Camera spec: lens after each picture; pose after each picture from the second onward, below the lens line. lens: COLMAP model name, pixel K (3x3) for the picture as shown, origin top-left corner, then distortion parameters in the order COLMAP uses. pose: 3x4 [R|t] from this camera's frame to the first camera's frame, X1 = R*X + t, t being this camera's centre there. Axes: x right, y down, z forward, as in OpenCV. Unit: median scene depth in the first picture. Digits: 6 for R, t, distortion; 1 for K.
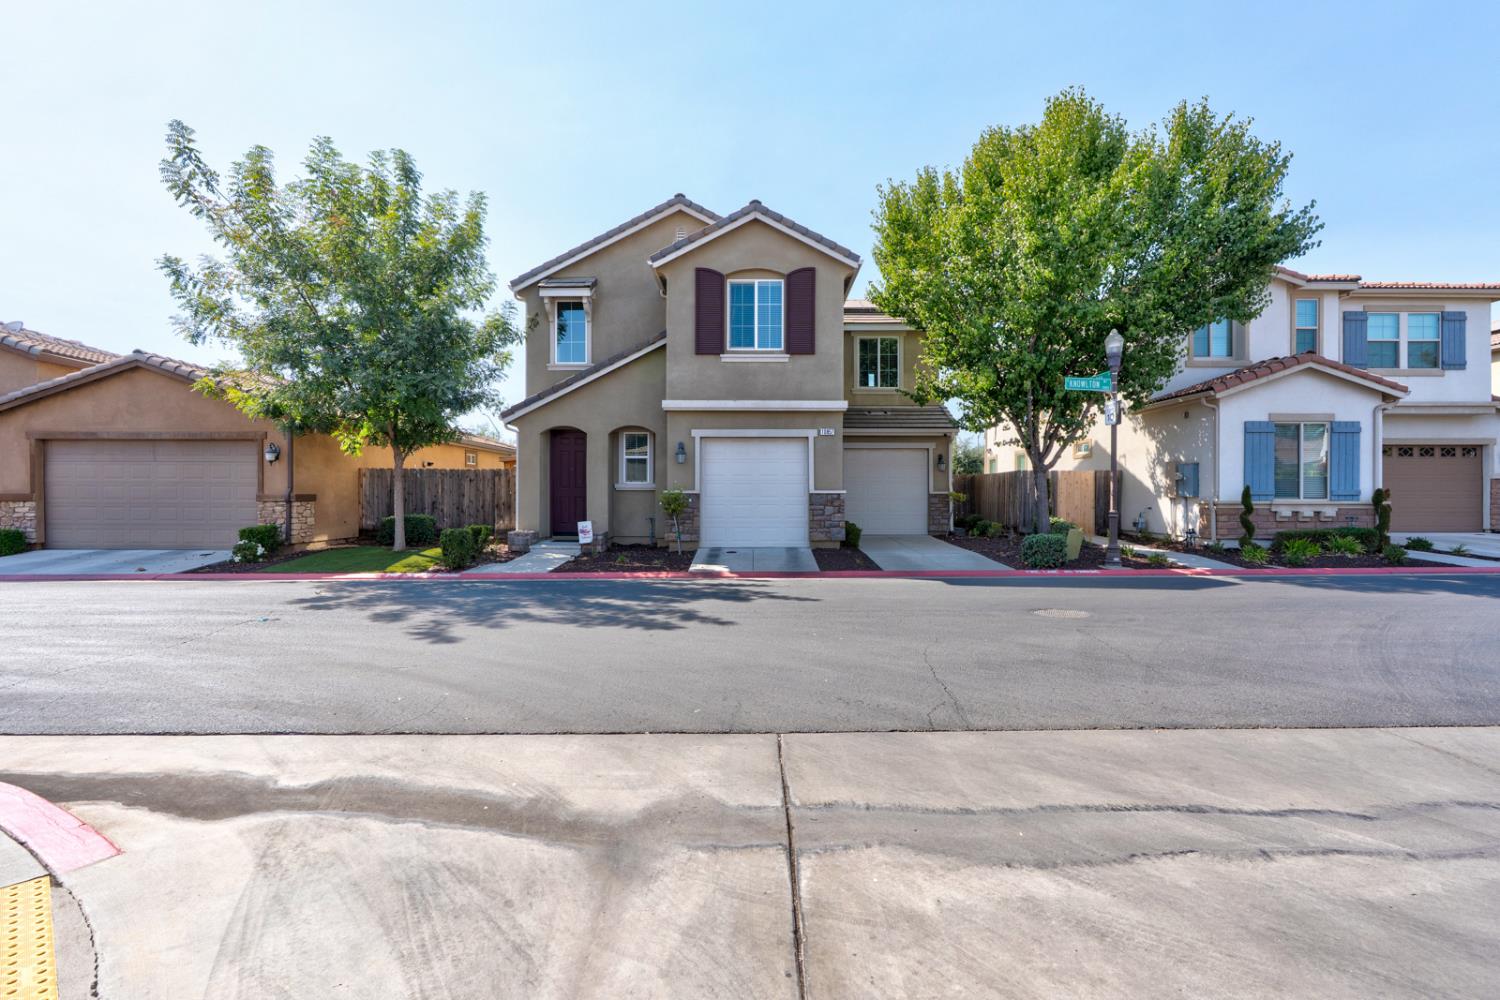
lens RADIAL K [[668.1, 0, 750.0], [0, 668.1, 500.0], [0, 0, 1]] dist [-0.004728, -0.000202]
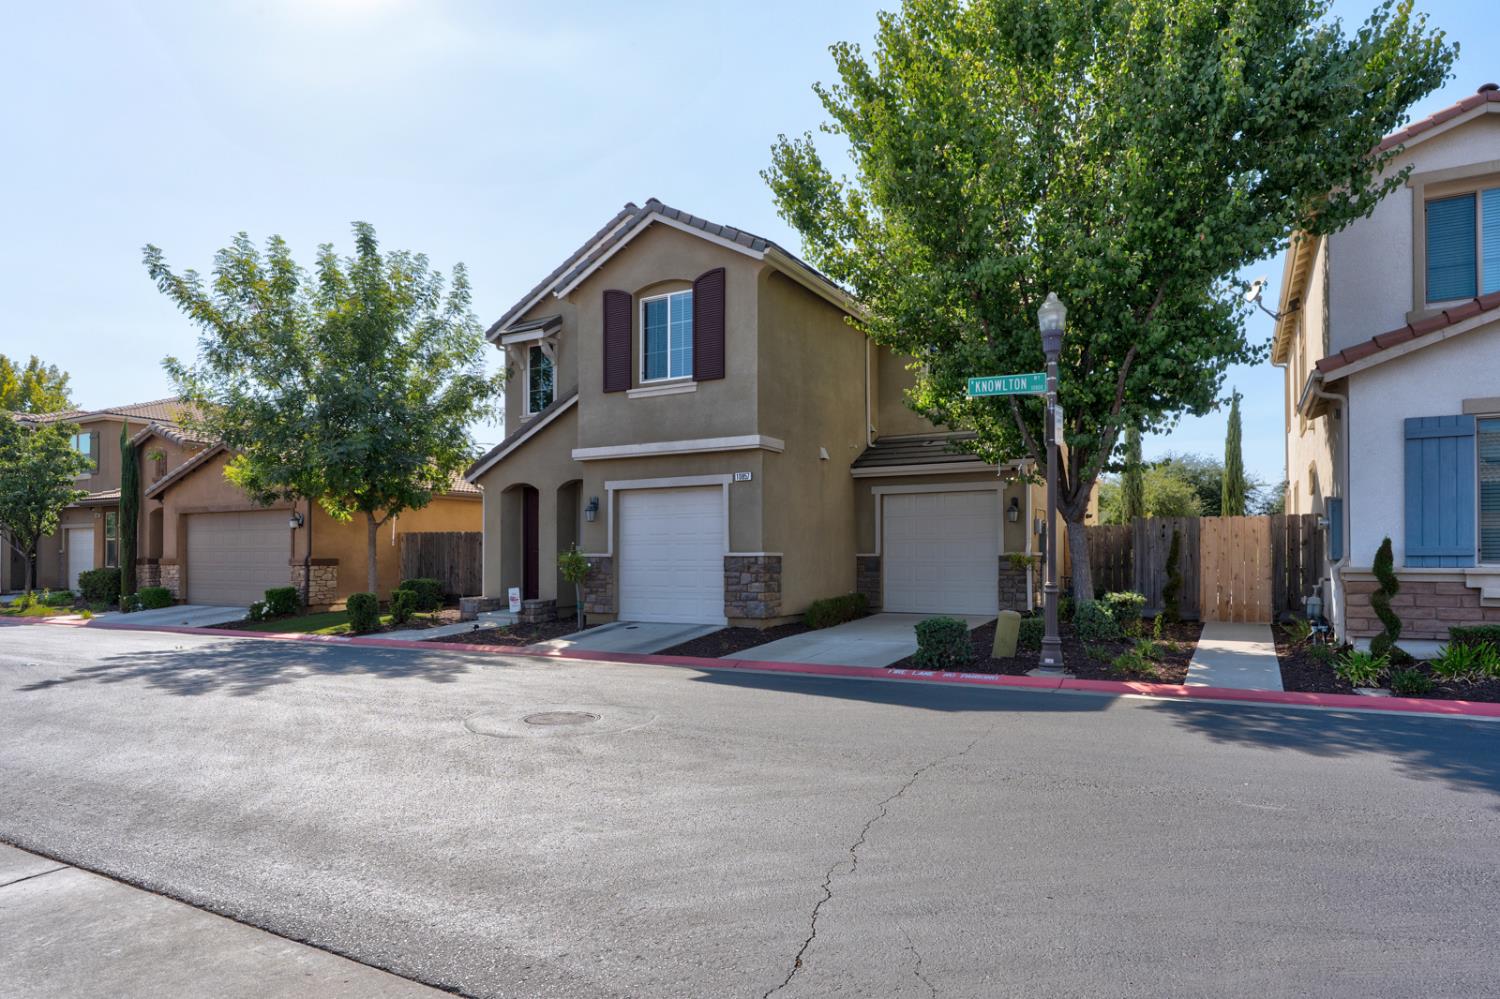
lens RADIAL K [[847.8, 0, 751.8], [0, 847.8, 547.4], [0, 0, 1]] dist [0.001398, 0.000147]
pose [[0.876320, -0.008514, -0.481653, 0.592728], [-0.000031, 0.999843, -0.017731, -0.002731], [0.481729, 0.015553, 0.876182, 0.148247]]
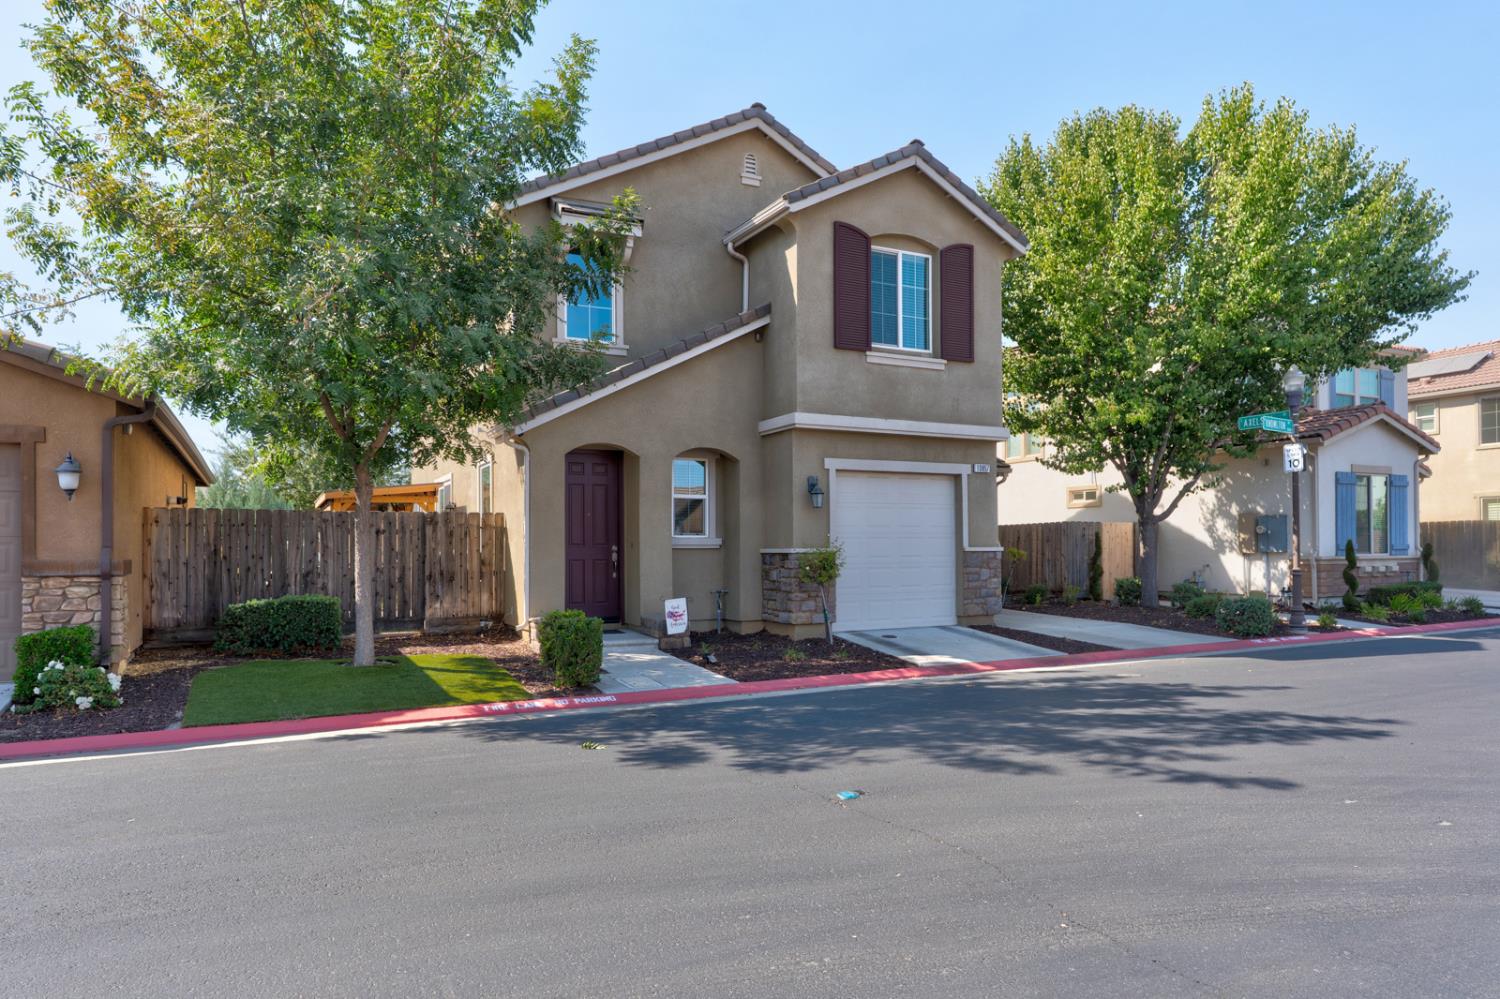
lens RADIAL K [[942.9, 0, 751.0], [0, 942.9, 545.9], [0, 0, 1]] dist [0.000099, 0.000355]
pose [[0.888687, -0.004190, 0.458495, -0.591517], [0.011156, 0.999860, -0.012485, -0.005502], [-0.458378, 0.016210, 0.888609, 0.187288]]
